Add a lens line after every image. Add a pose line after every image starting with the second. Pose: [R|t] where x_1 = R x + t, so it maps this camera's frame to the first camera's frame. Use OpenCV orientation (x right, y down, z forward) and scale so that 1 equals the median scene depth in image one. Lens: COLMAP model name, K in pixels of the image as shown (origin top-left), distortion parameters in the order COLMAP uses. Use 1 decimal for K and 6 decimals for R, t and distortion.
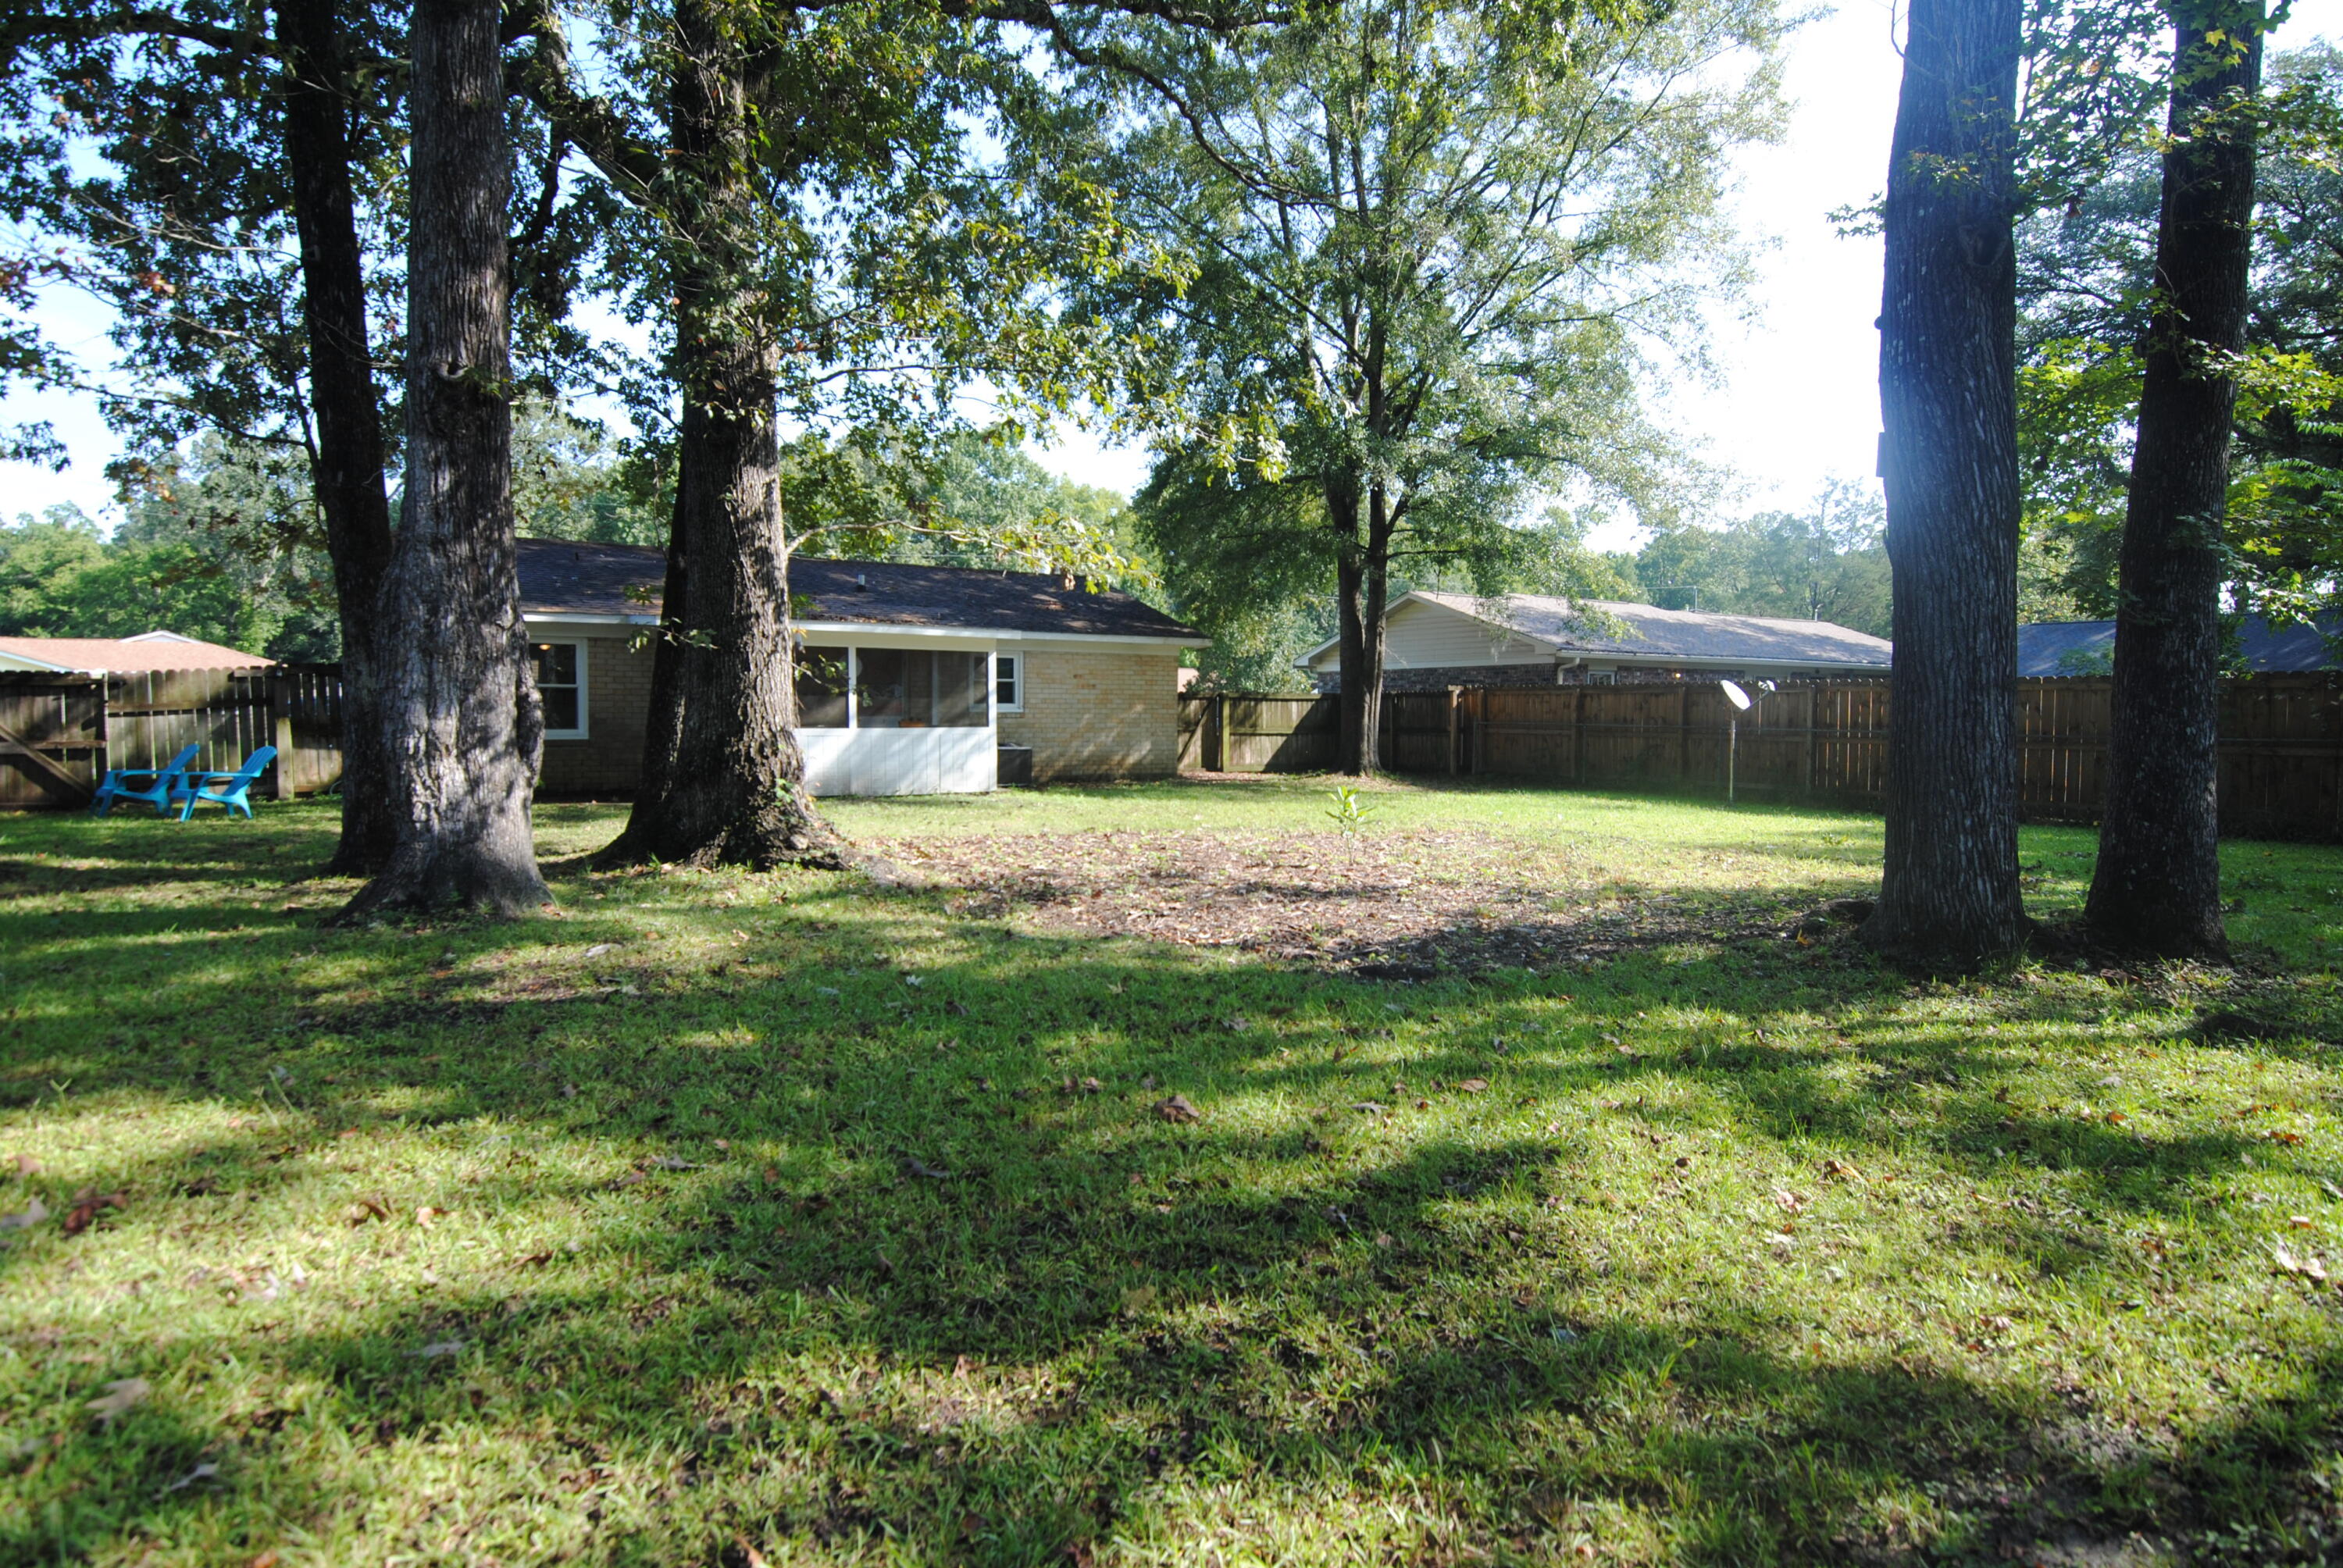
lens RADIAL K [[1190.7, 0, 1189.5], [0, 1190.7, 747.0], [0, 0, 1]] dist [0.004215, -0.017008]
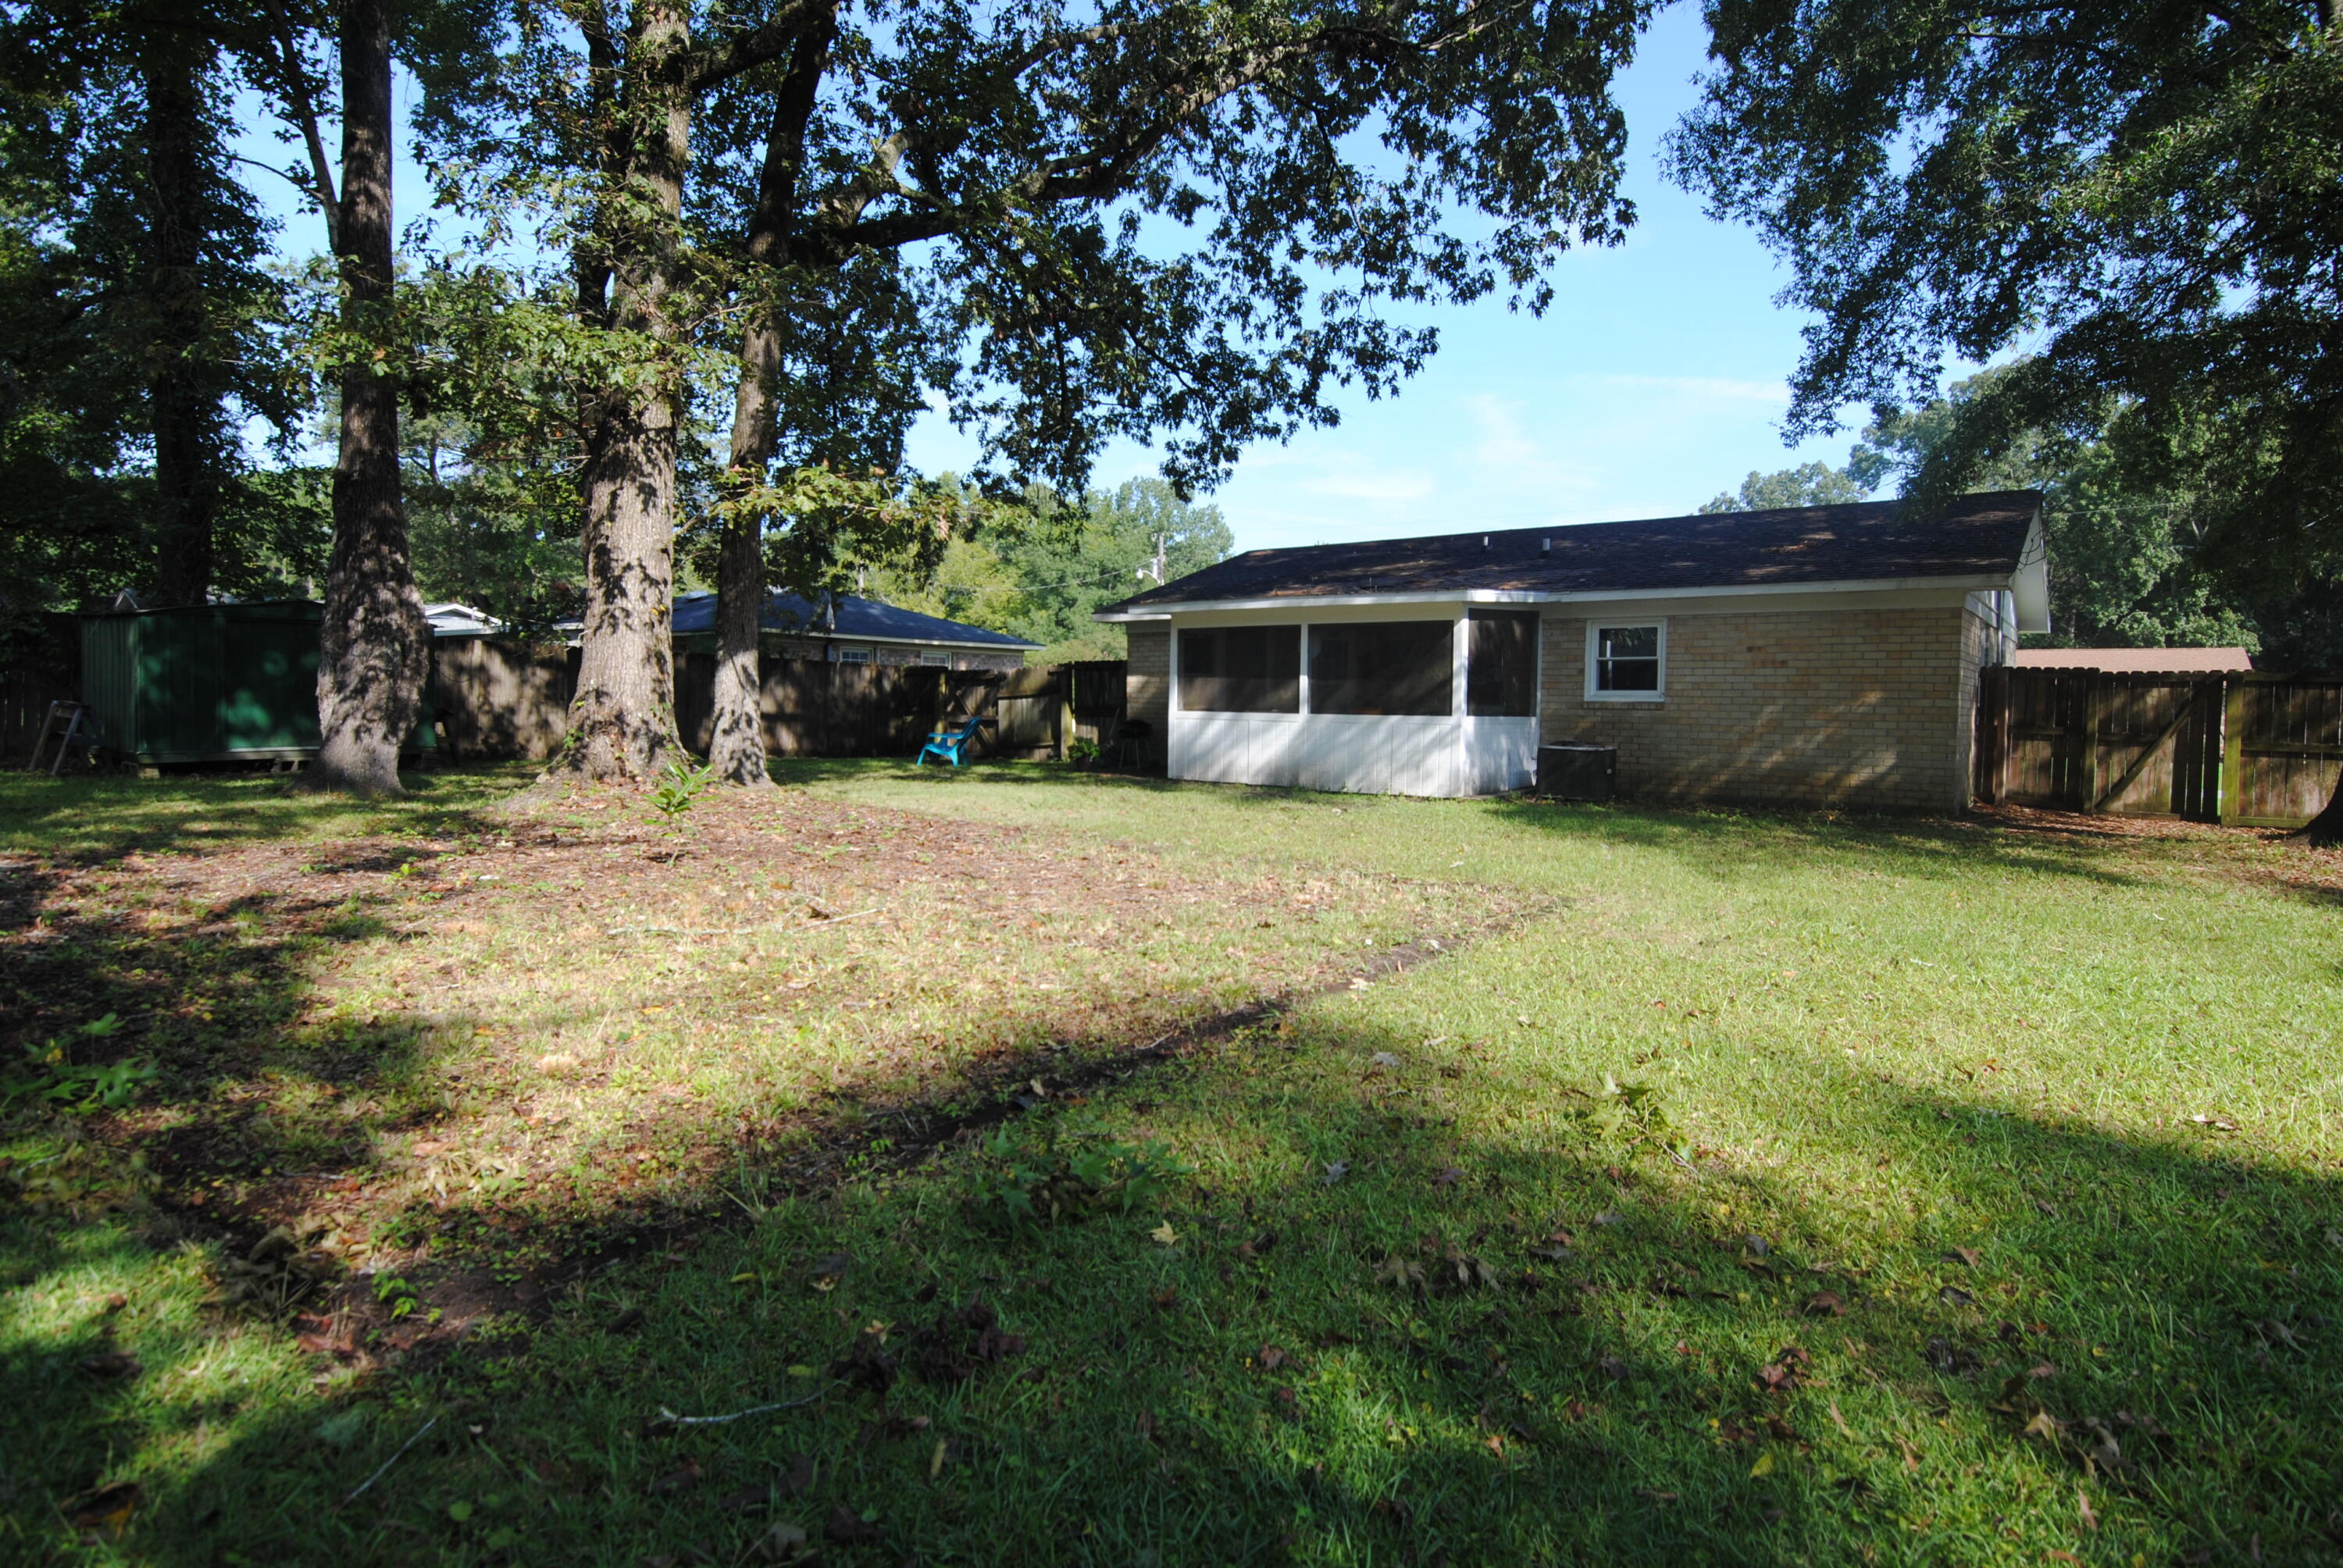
lens RADIAL K [[1190.7, 0, 1189.5], [0, 1190.7, 747.0], [0, 0, 1]] dist [0.004215, -0.017008]
pose [[0.347629, 0.031373, -0.937107, 0.535354], [-0.043712, 0.998896, 0.017226, -0.002243], [0.936613, 0.034975, 0.348617, 0.596593]]
